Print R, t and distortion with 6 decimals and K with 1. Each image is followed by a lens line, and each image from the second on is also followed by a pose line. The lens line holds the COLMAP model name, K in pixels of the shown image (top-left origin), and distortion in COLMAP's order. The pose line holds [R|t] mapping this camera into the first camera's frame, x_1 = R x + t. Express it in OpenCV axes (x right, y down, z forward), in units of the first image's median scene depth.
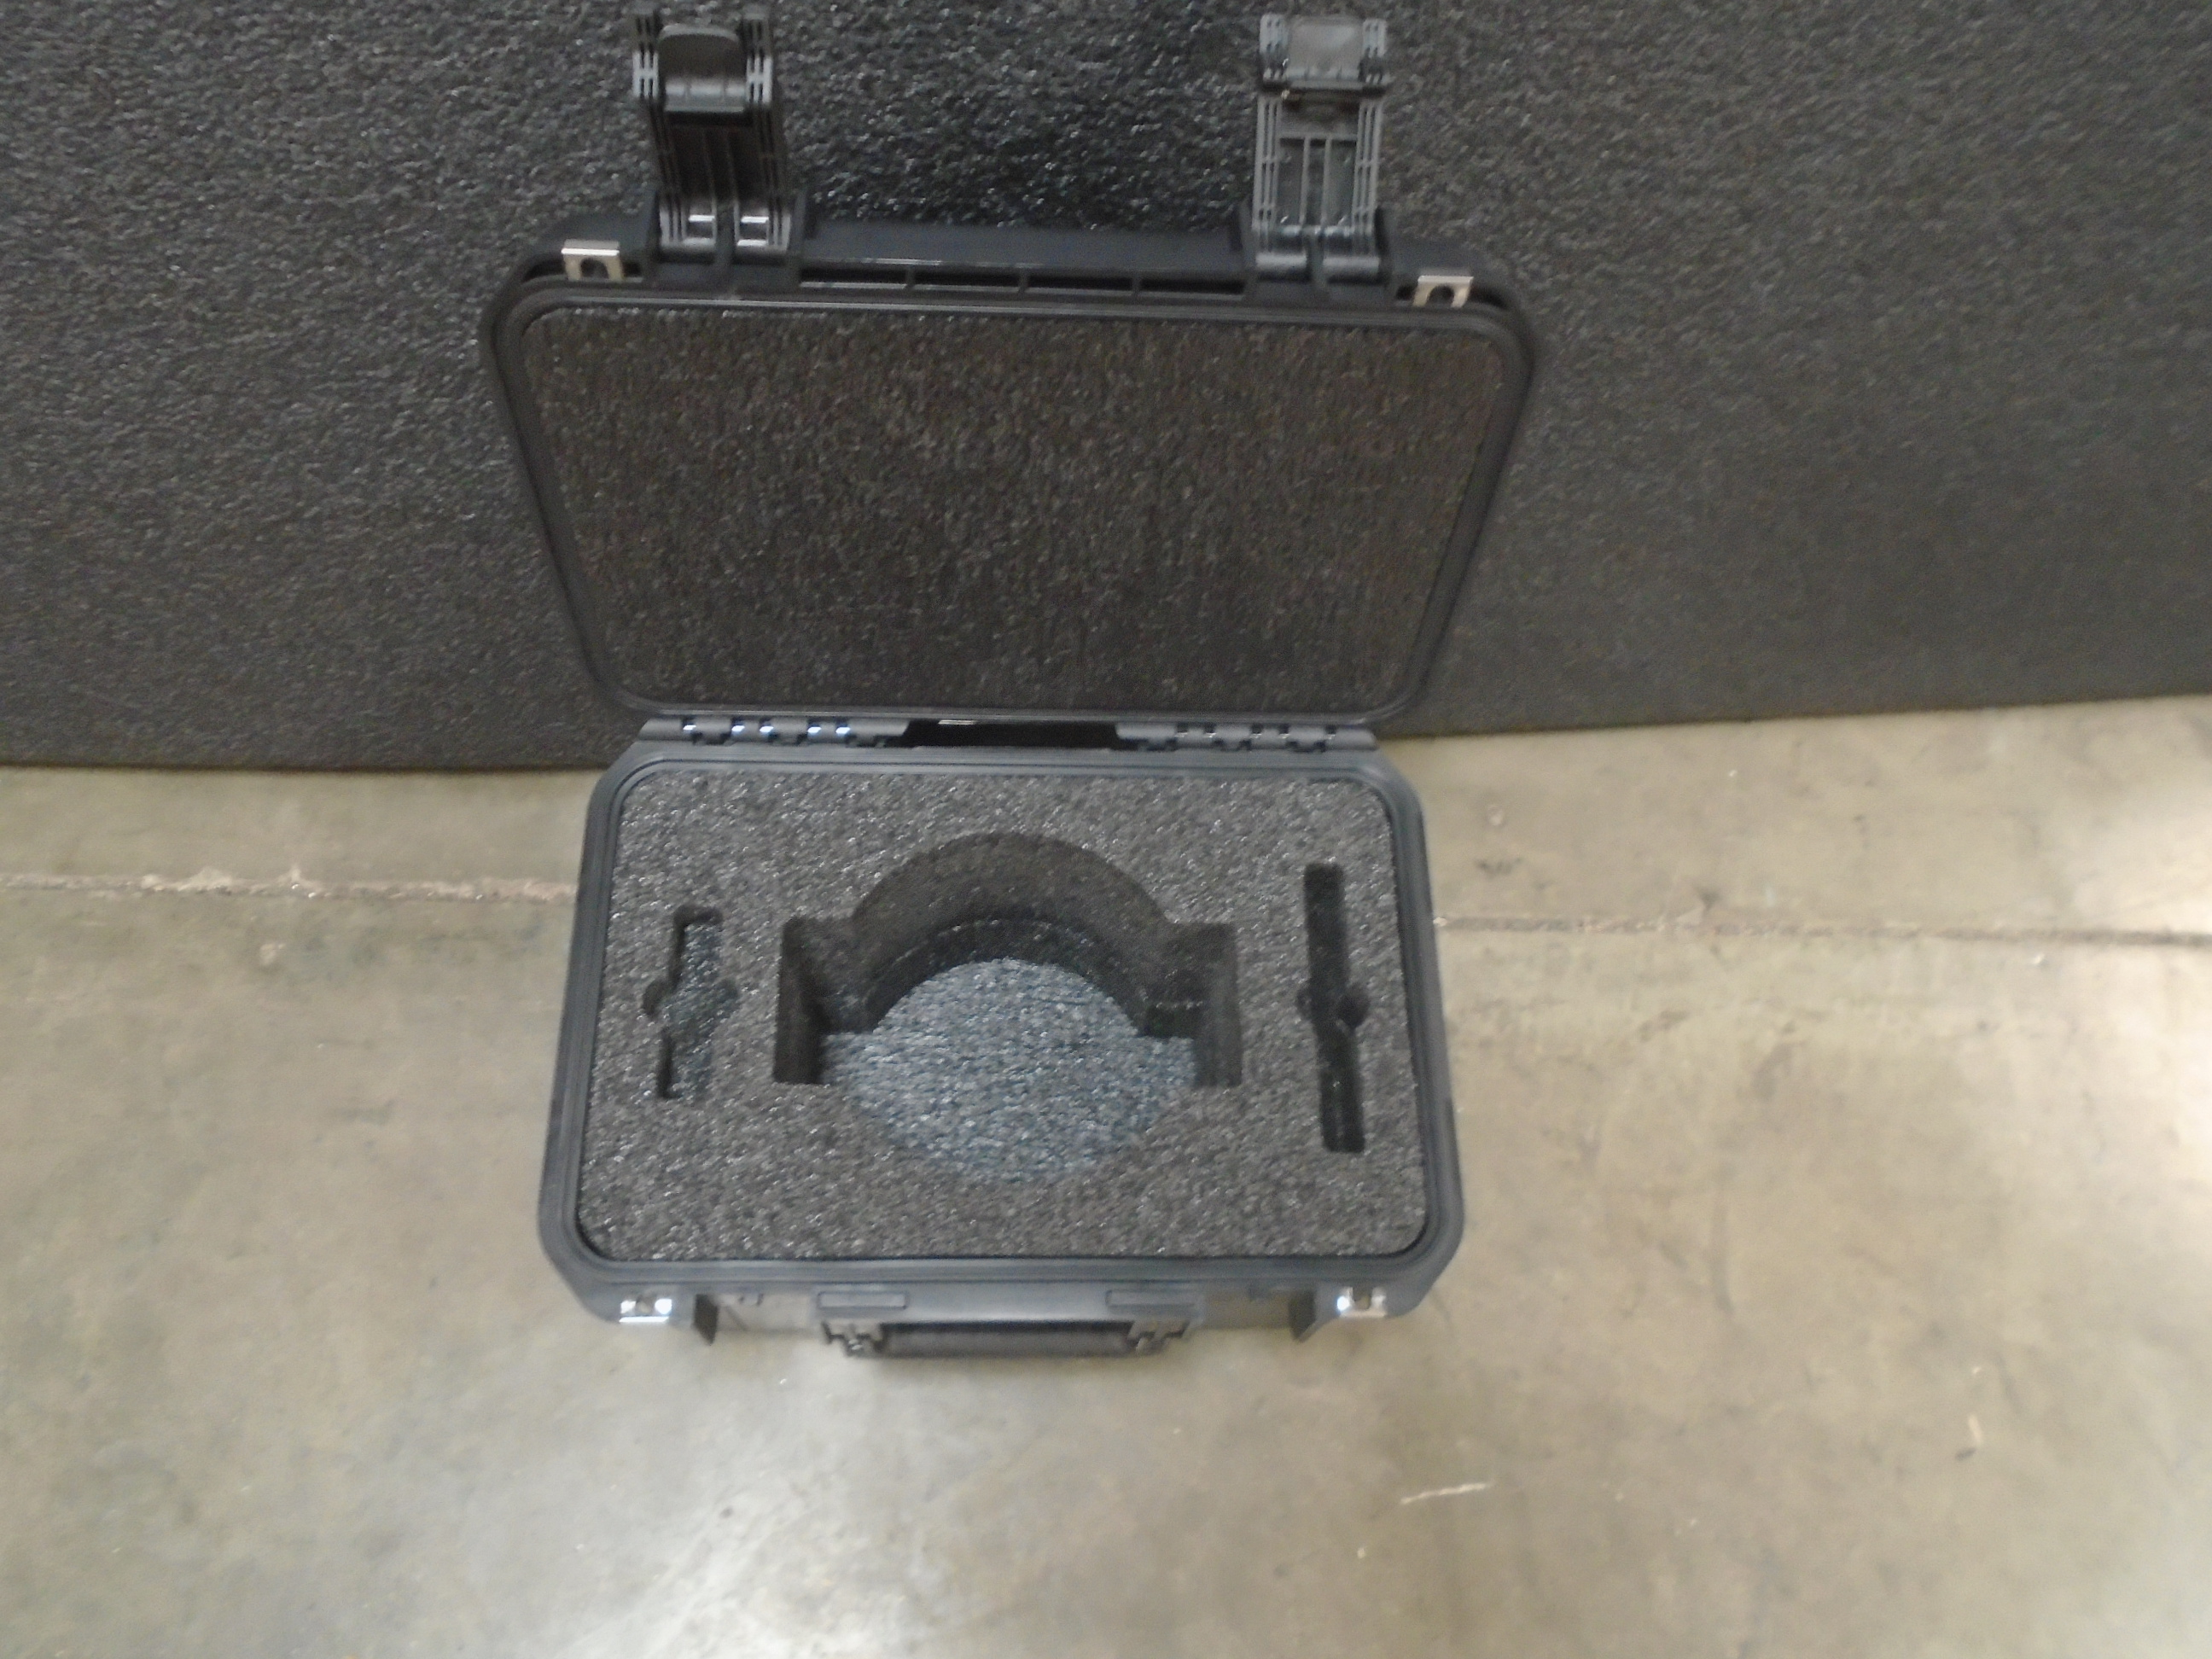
lens RADIAL K [[1767.4, 0, 1105.7], [0, 1767.4, 813.6], [0, 0, 1]] dist [-0.002313, -0.006412]
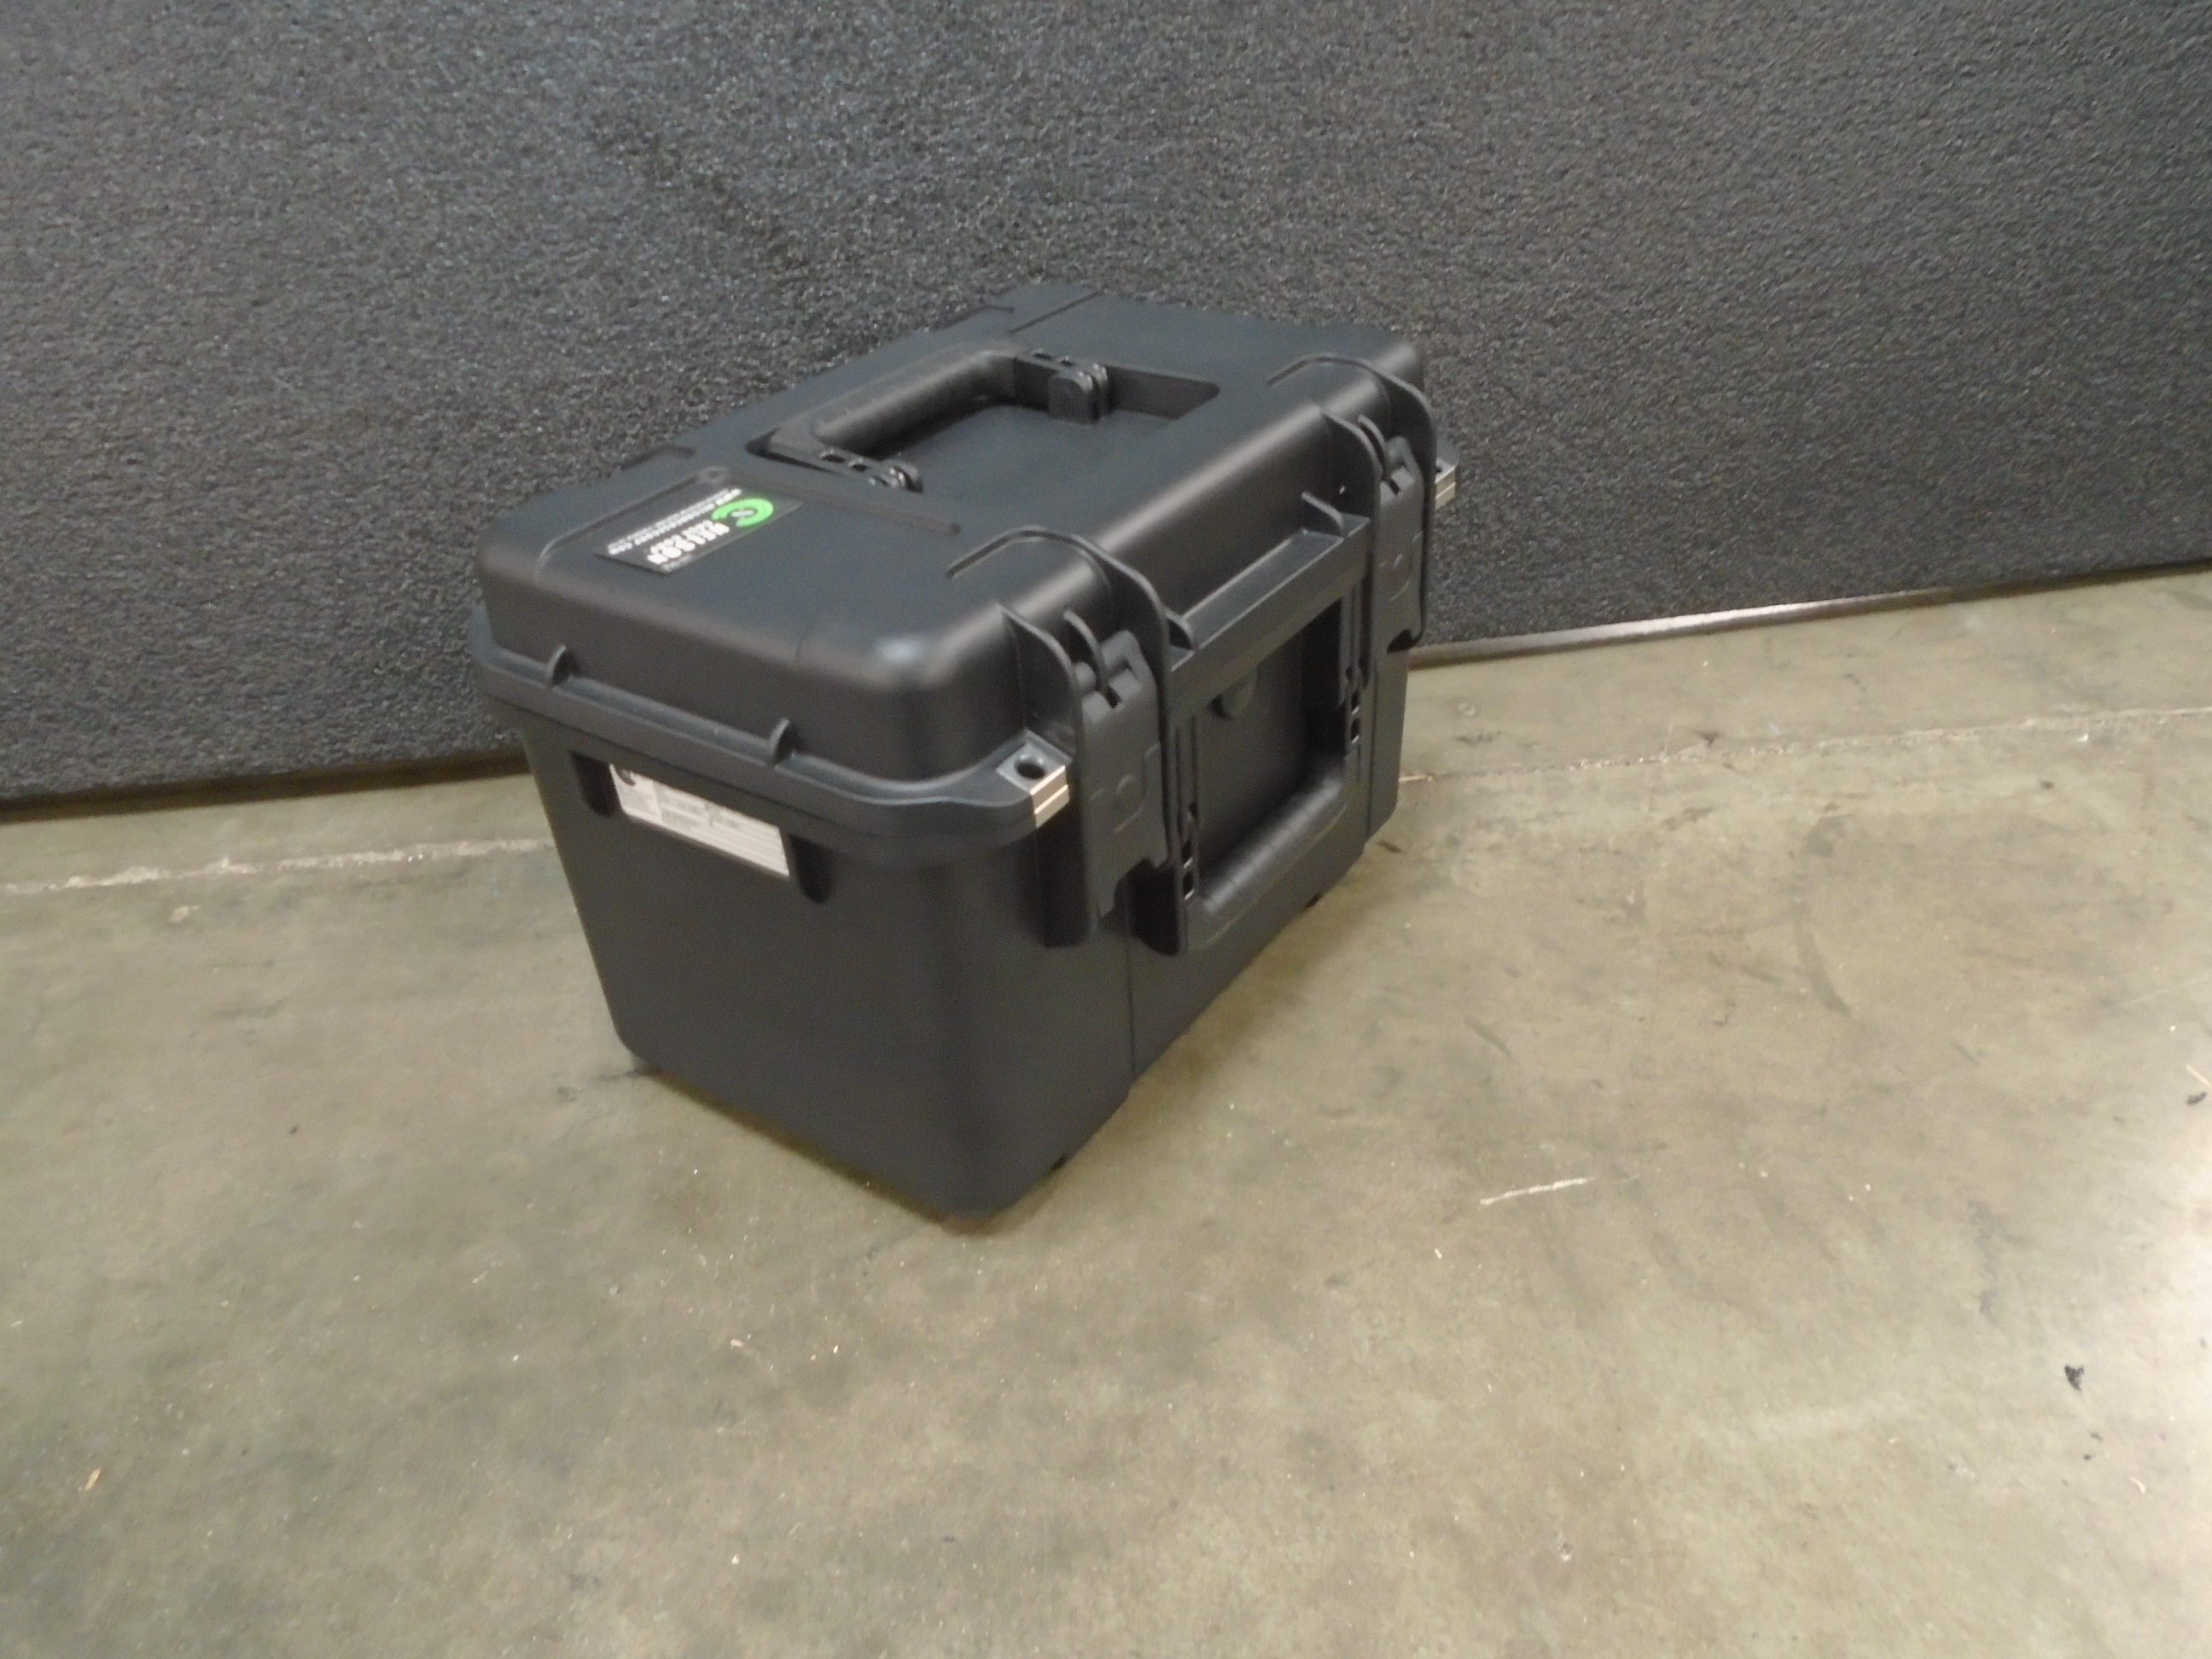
lens RADIAL K [[1736.4, 0, 1104.7], [0, 1736.4, 825.0], [0, 0, 1]] dist [-0.003172, -0.005559]
pose [[0.990992, -0.132936, -0.016215, 0.041009], [0.104472, 0.843142, -0.527444, 0.677135], [0.083788, 0.520999, 0.849435, 0.272041]]
